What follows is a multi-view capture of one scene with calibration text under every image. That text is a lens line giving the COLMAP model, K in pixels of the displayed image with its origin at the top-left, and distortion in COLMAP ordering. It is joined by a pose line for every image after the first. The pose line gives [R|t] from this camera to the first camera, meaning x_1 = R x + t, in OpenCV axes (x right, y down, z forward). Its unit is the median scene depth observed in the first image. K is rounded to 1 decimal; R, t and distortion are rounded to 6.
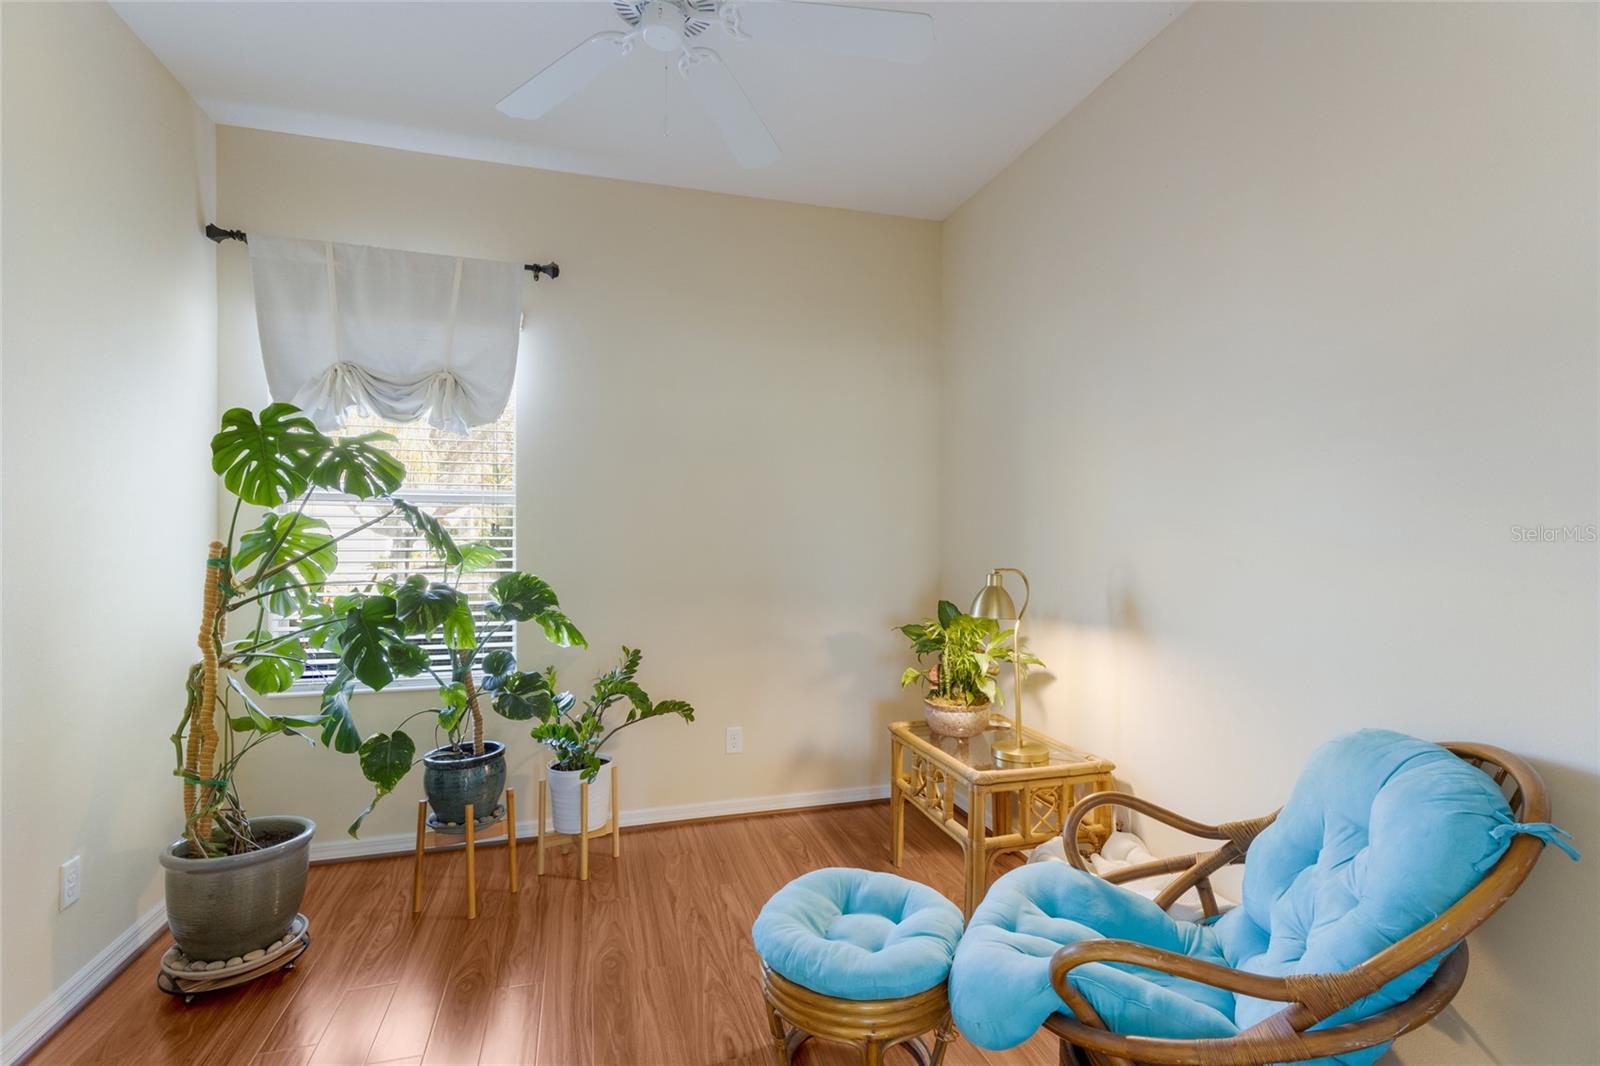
lens RADIAL K [[728.1, 0, 797.2], [0, 728.1, 530.5], [0, 0, 1]] dist [0.002877, 0.000264]
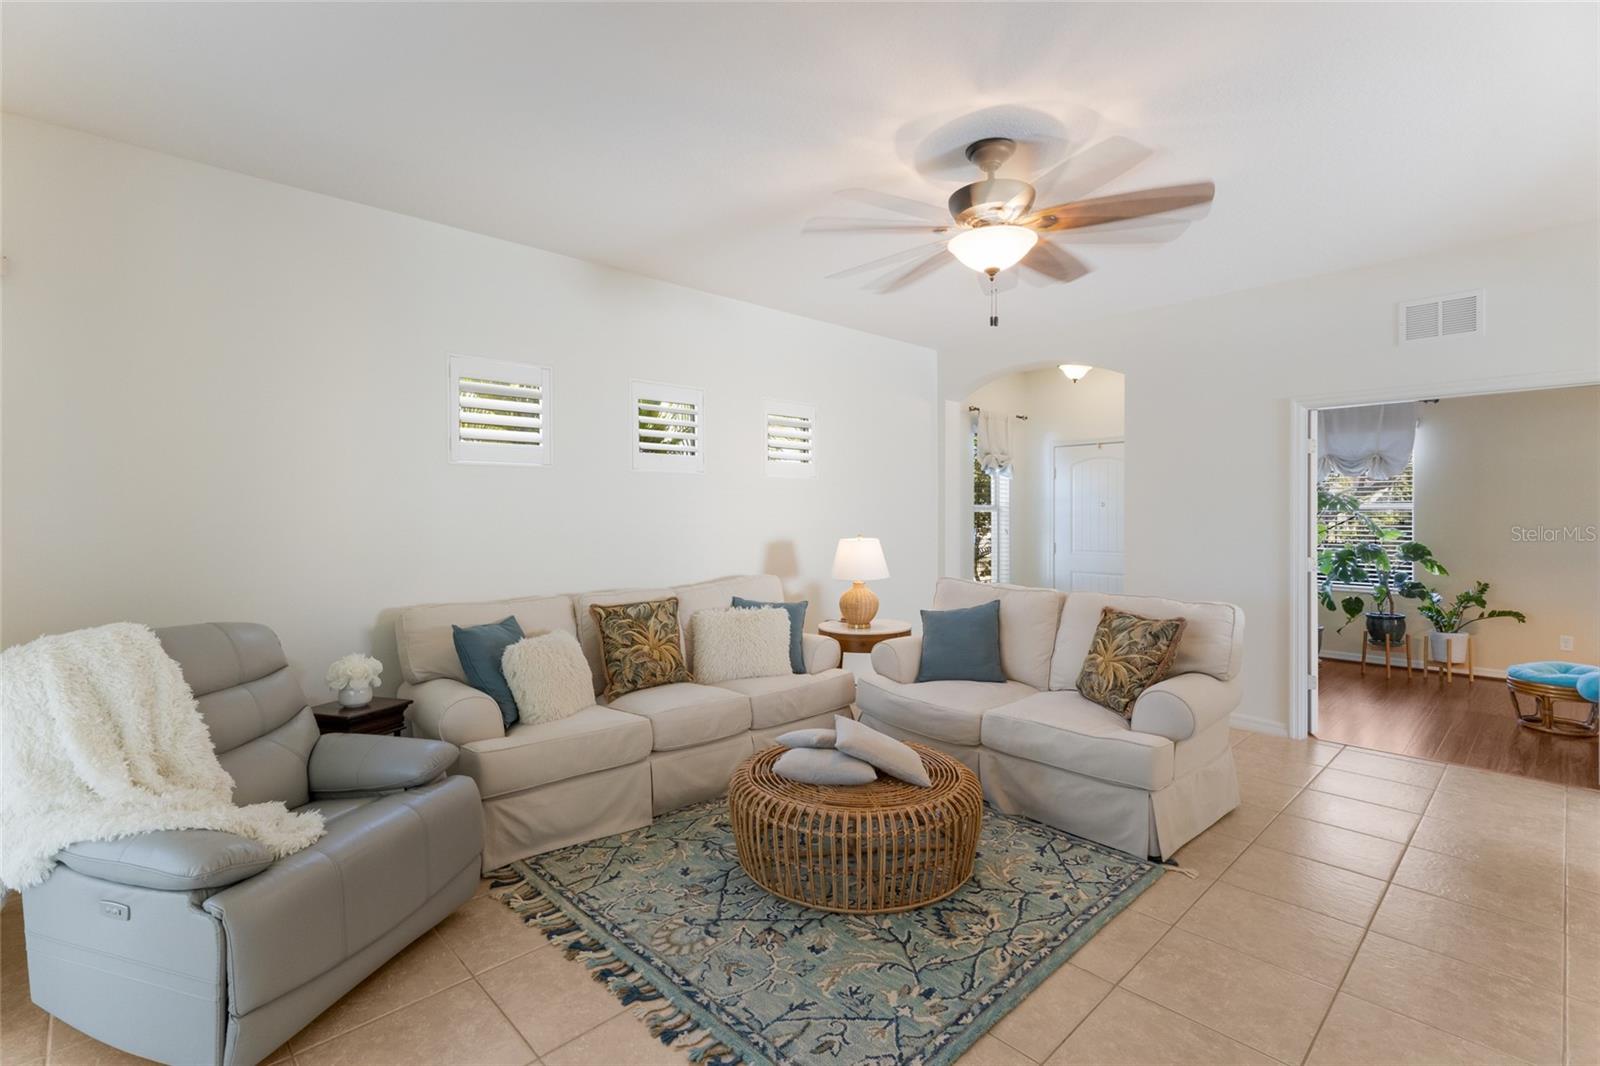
lens RADIAL K [[728.1, 0, 794.4], [0, 728.1, 524.0], [0, 0, 1]] dist [0.002877, 0.000264]
pose [[0.451763, 0.012057, -0.892057, 0.820561], [0.011048, 0.999756, 0.019108, -0.067197], [0.892070, -0.018488, 0.451520, -1.851078]]
